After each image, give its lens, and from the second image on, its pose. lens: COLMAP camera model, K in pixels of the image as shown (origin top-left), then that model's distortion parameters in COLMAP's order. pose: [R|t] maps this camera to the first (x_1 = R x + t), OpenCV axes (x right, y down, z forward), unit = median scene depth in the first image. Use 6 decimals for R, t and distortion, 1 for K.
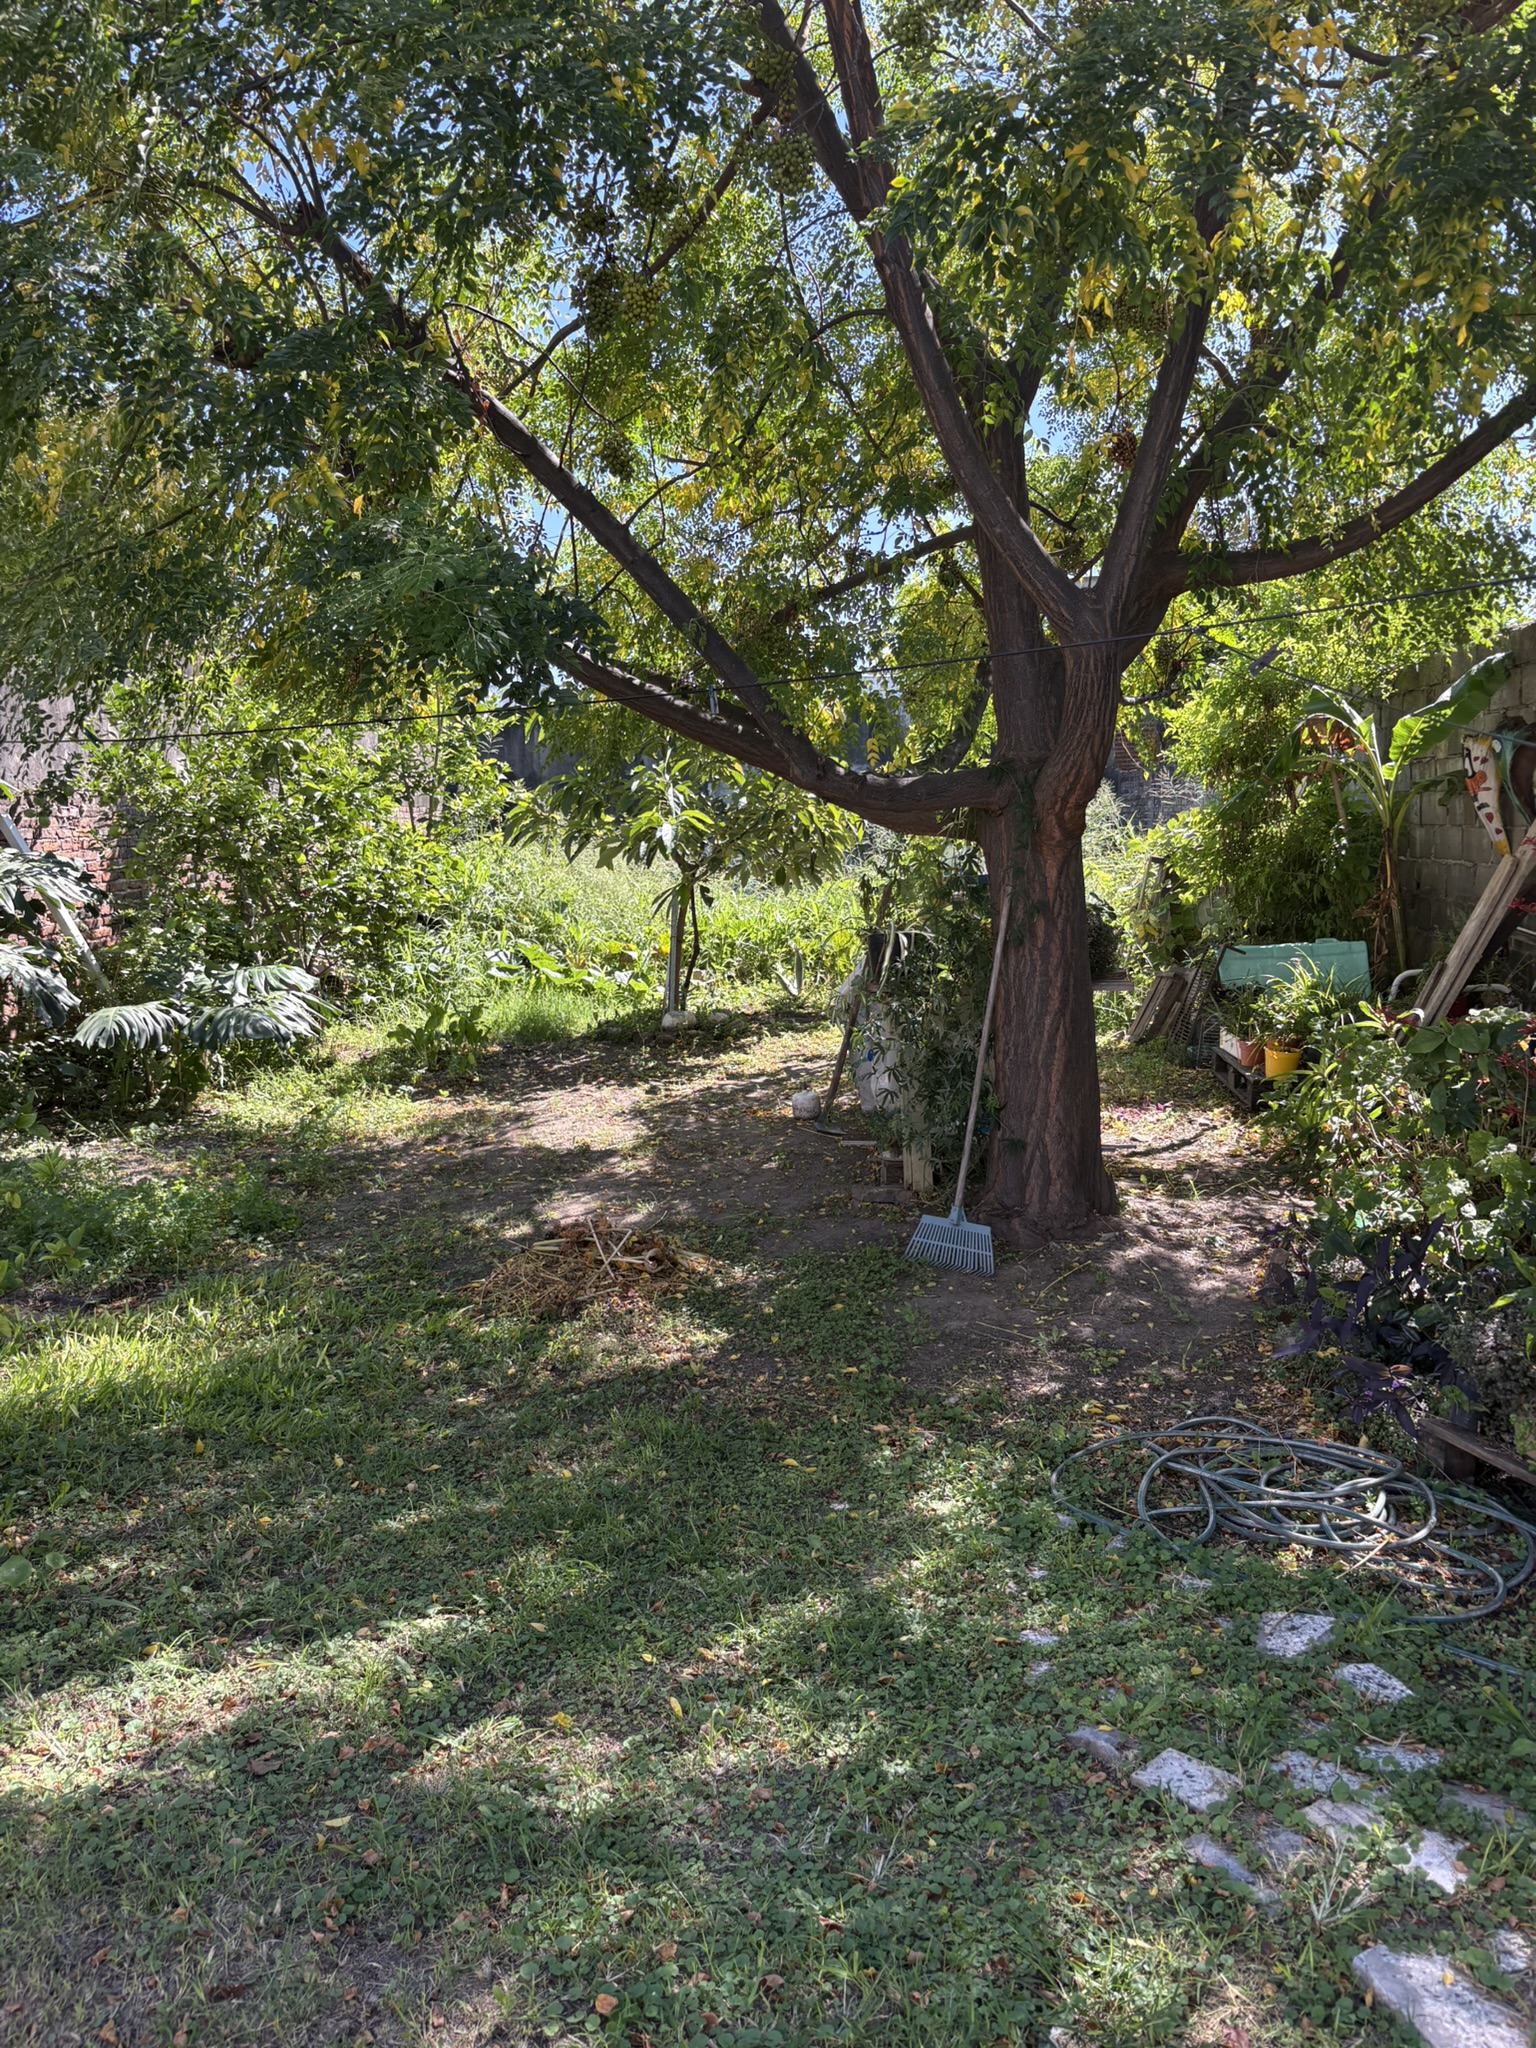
lens RADIAL K [[1567.5, 0, 773.6], [0, 1567.5, 1018.9], [0, 0, 1]] dist [0.048842, -0.059485]
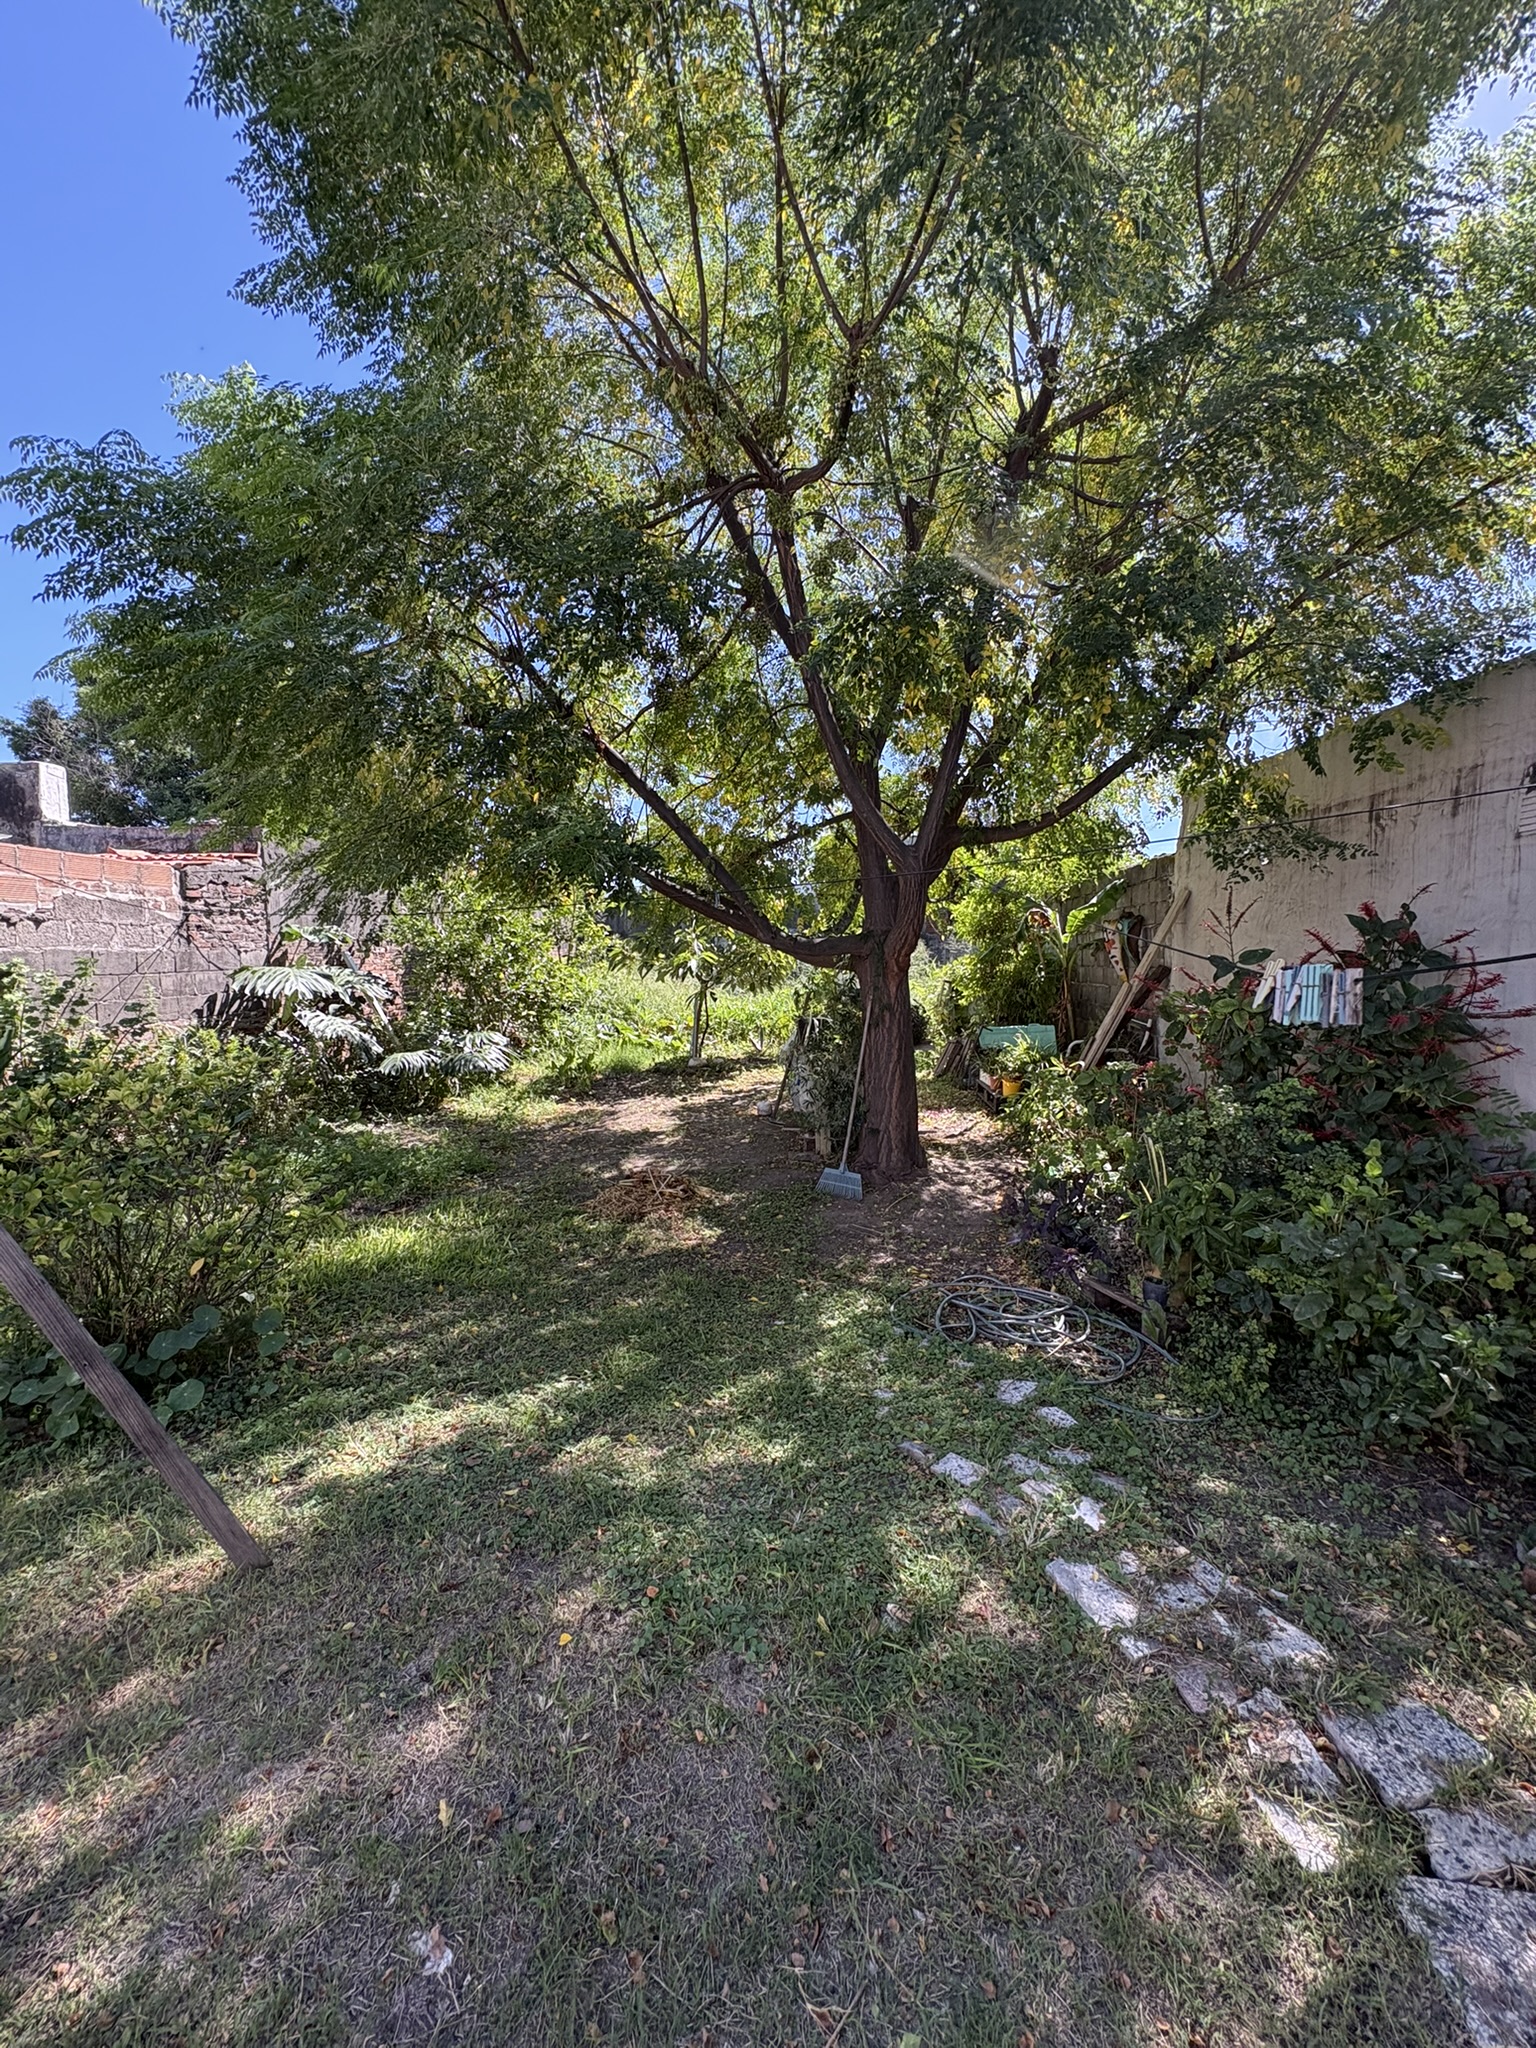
lens RADIAL K [[826.3, 0, 764.1], [0, 826.3, 1021.6], [0, 0, 1]] dist [0.001438, 0.000628]
pose [[0.999762, 0.010378, 0.019186, 0.000419], [-0.009468, 0.998855, -0.046895, -0.004326], [-0.019651, 0.046702, 0.998716, -0.007240]]
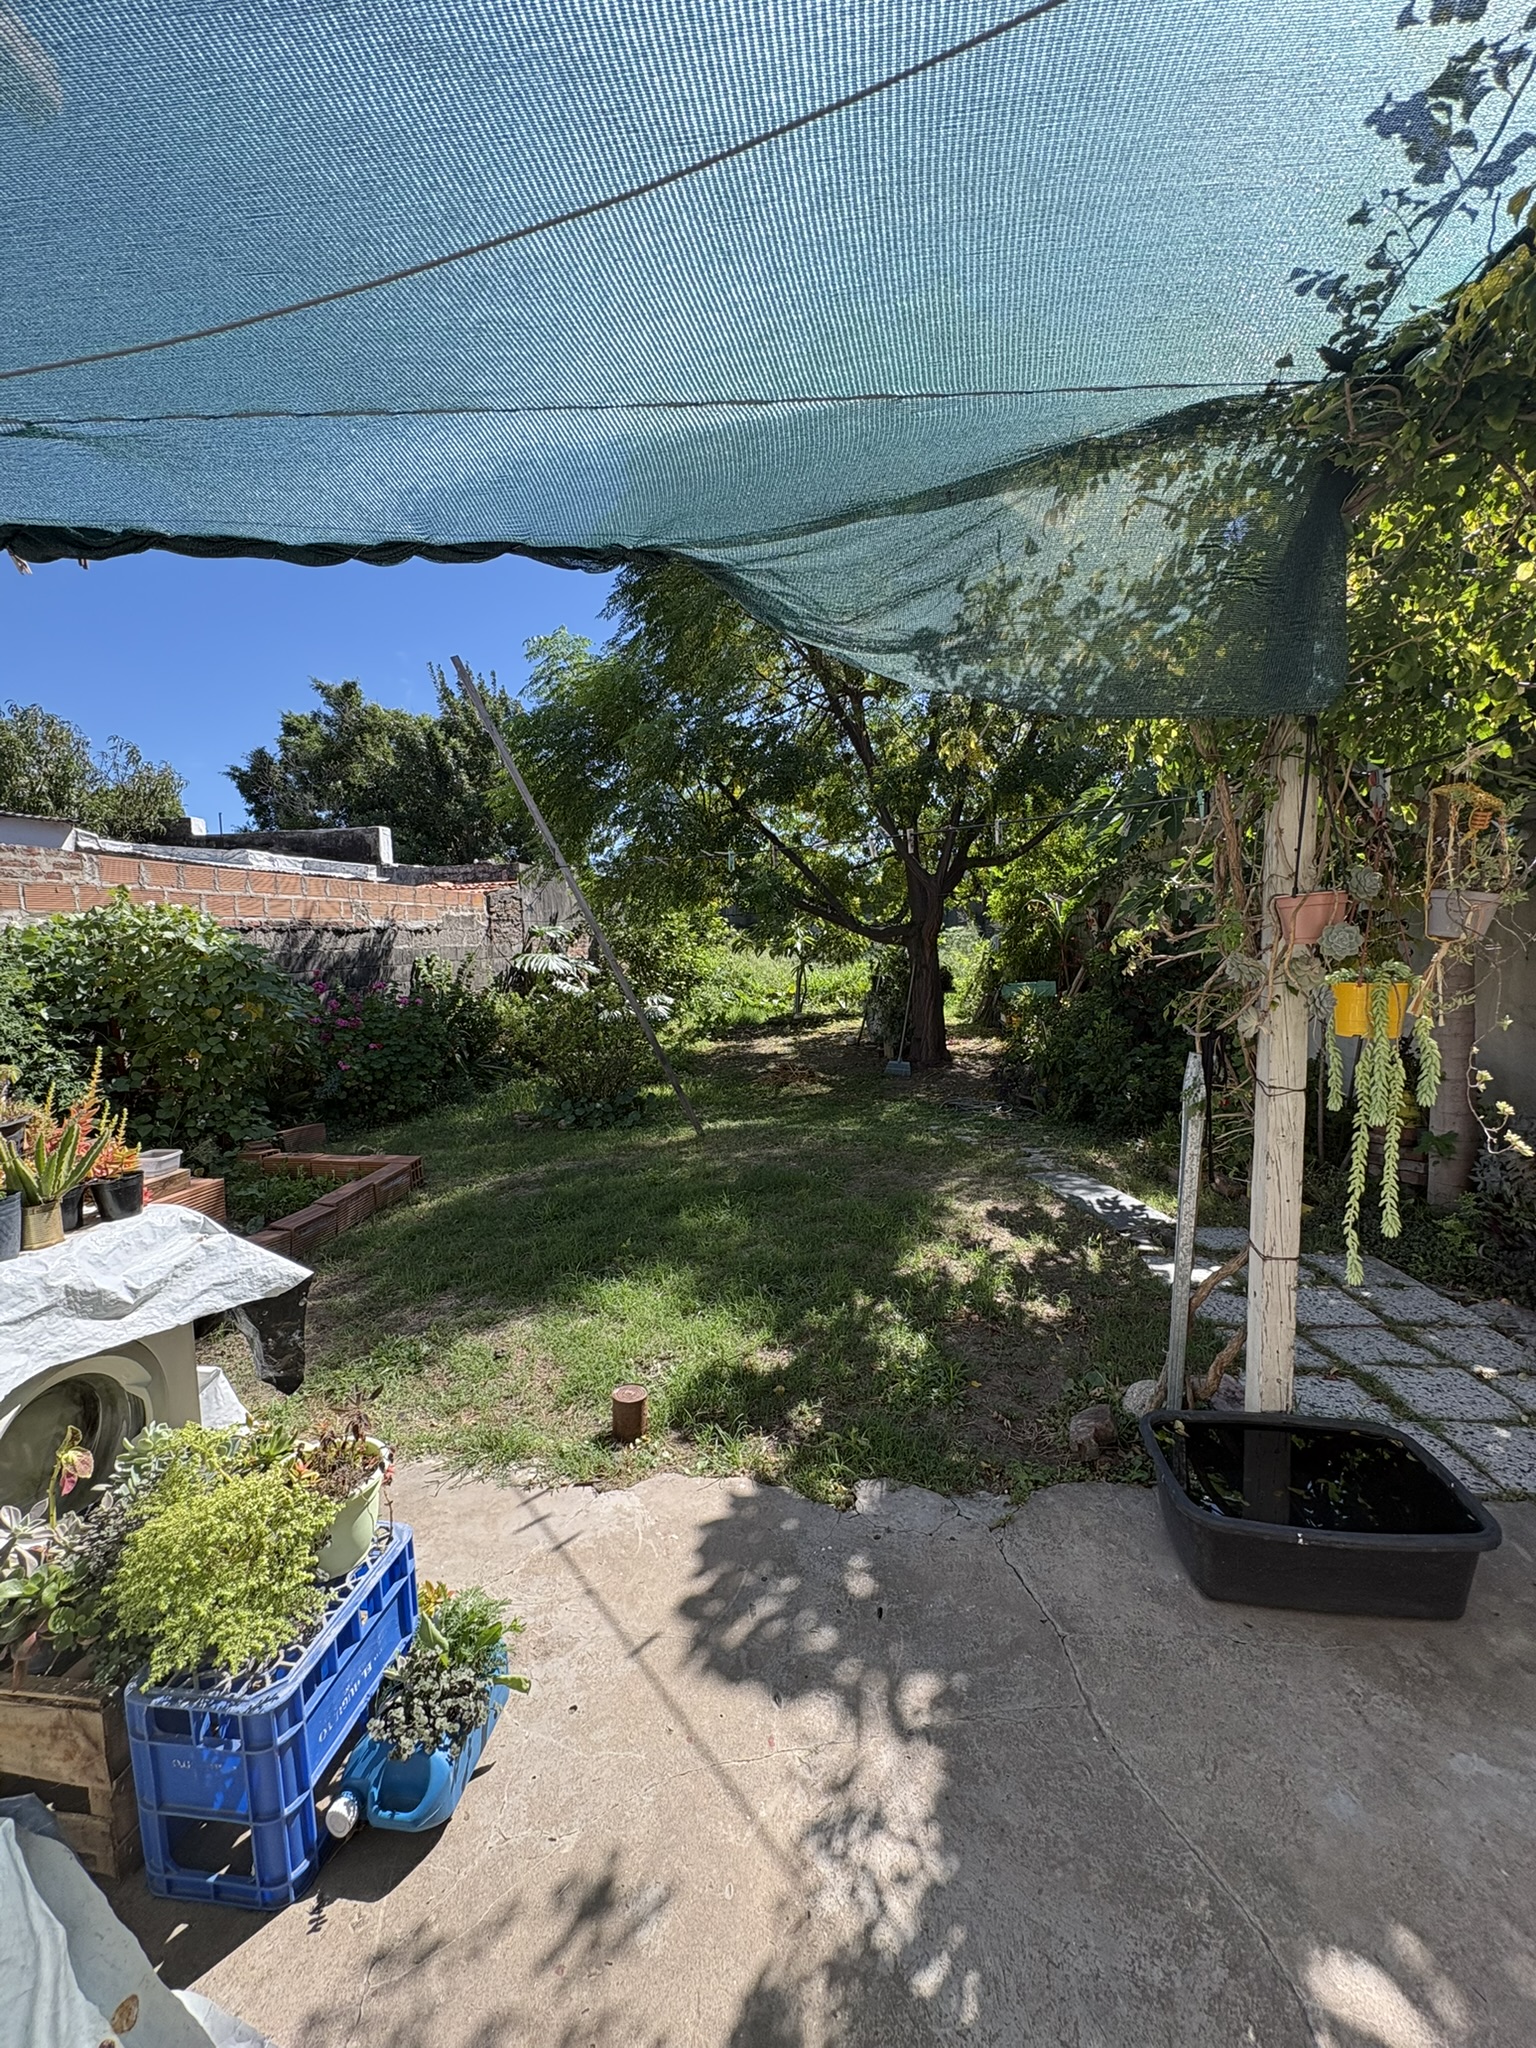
lens RADIAL K [[826.3, 0, 762.6], [0, 826.3, 1019.2], [0, 0, 1]] dist [0.001438, 0.000628]
pose [[0.997202, -0.009097, -0.074197, -0.039567], [0.006949, 0.999551, -0.029157, 0.087214], [0.074429, 0.028560, 0.996817, -0.740081]]
